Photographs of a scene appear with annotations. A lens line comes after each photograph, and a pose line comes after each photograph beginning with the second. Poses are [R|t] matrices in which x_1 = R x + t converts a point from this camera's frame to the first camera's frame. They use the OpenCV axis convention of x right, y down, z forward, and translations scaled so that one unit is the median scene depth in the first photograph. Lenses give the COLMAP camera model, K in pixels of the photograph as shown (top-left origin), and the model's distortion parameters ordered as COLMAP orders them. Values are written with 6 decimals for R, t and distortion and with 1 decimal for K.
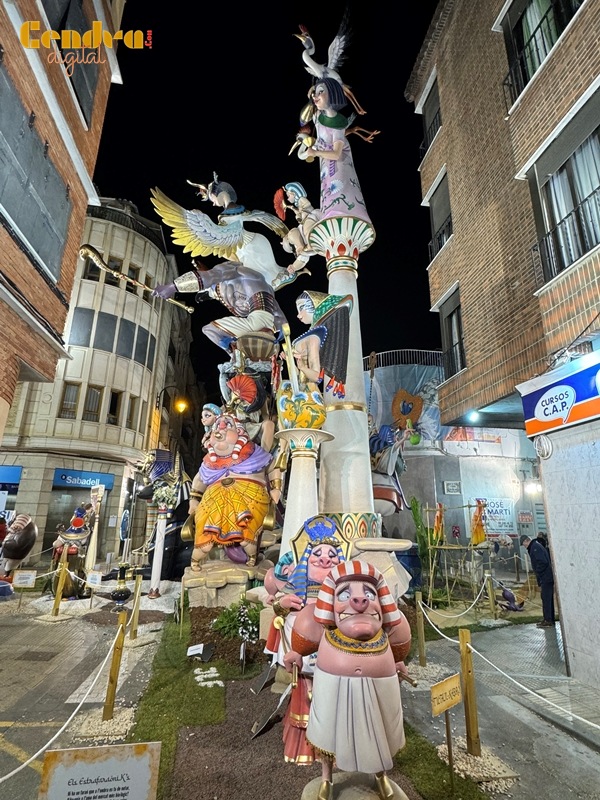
lens RADIAL K [[424.5, 0, 302.7], [0, 424.5, 399.4], [0, 0, 1]] dist [0.006071, 0.000578]
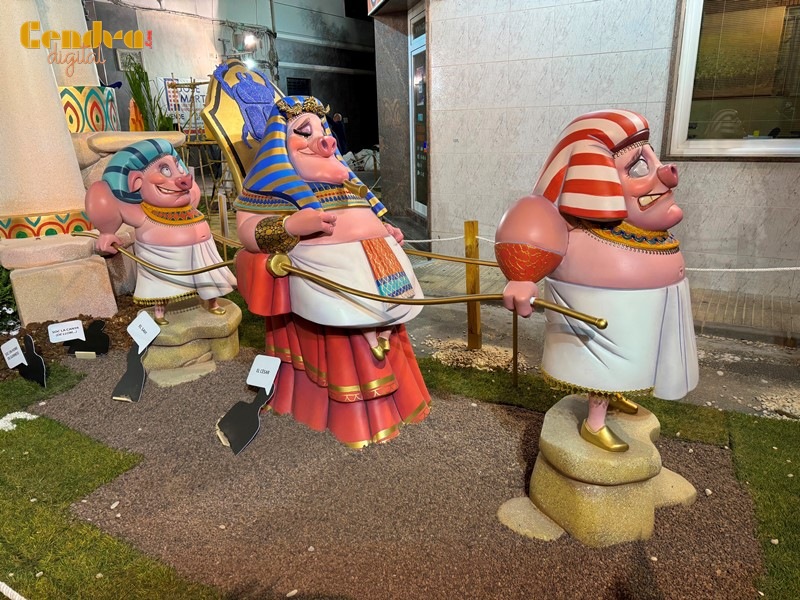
lens RADIAL K [[562.4, 0, 394.0], [0, 562.4, 304.4], [0, 0, 1]] dist [0.059730, -0.074387]
pose [[0.648909, -0.261681, 0.714451, -0.317898], [-0.177849, 0.860819, 0.476824, 0.149406], [-0.739788, -0.436480, 0.512054, 0.362144]]
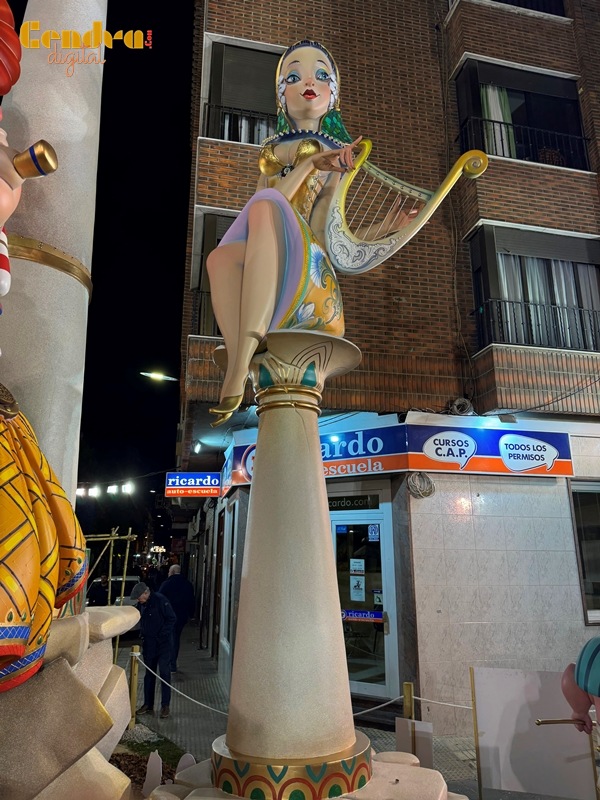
lens RADIAL K [[541.8, 0, 300.2], [0, 541.8, 400.3], [0, 0, 1]] dist [-0.009551, -0.003692]
pose [[-0.033366, 0.268675, 0.962653, -0.640324], [-0.283450, 0.921097, -0.266901, 0.348495], [-0.958406, -0.281770, 0.045423, 1.326523]]
